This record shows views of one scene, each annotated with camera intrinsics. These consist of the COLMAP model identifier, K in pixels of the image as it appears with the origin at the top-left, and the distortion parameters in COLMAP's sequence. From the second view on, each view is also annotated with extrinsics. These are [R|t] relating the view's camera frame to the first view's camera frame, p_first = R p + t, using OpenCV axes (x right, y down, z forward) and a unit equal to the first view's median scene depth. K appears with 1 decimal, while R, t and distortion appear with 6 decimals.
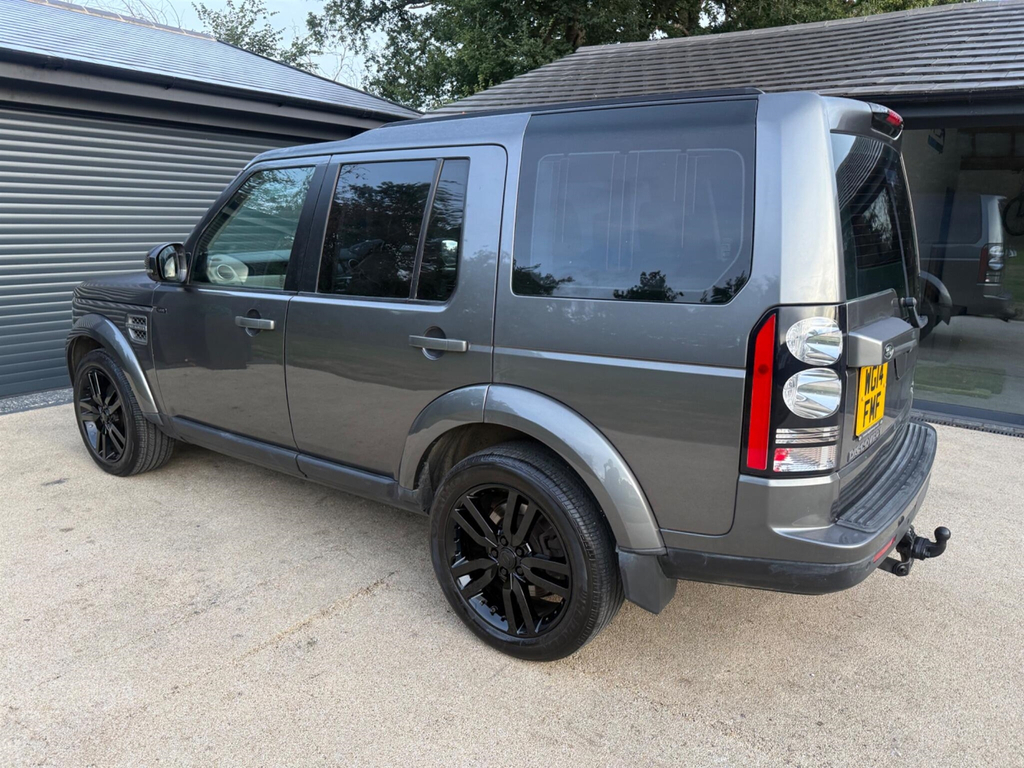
lens RADIAL K [[730.2, 0, 515.0], [0, 730.2, 380.7], [0, 0, 1]] dist [0.009006, -0.006632]
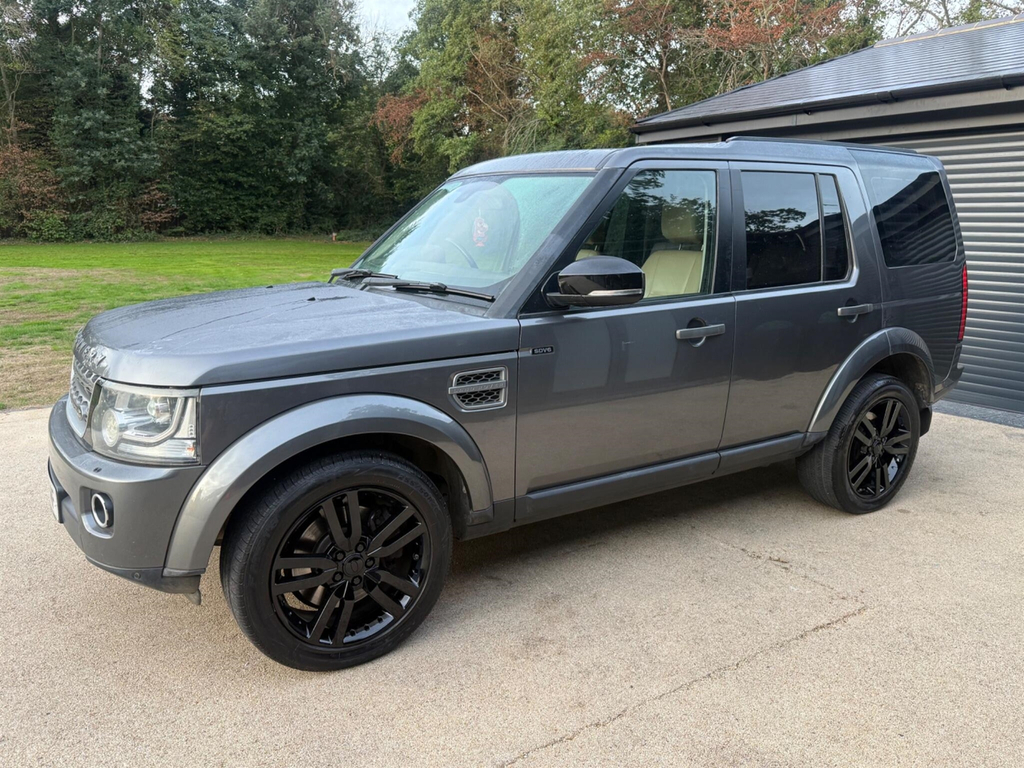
lens RADIAL K [[793.3, 0, 512.0], [0, 793.3, 384.0], [0, 0, 1]] dist [0.003266, -0.002635]
pose [[0.357565, -0.198674, 0.912511, -1.669532], [0.200926, 0.970592, 0.132587, -0.237210], [-0.912017, 0.135939, 0.386969, 0.987200]]
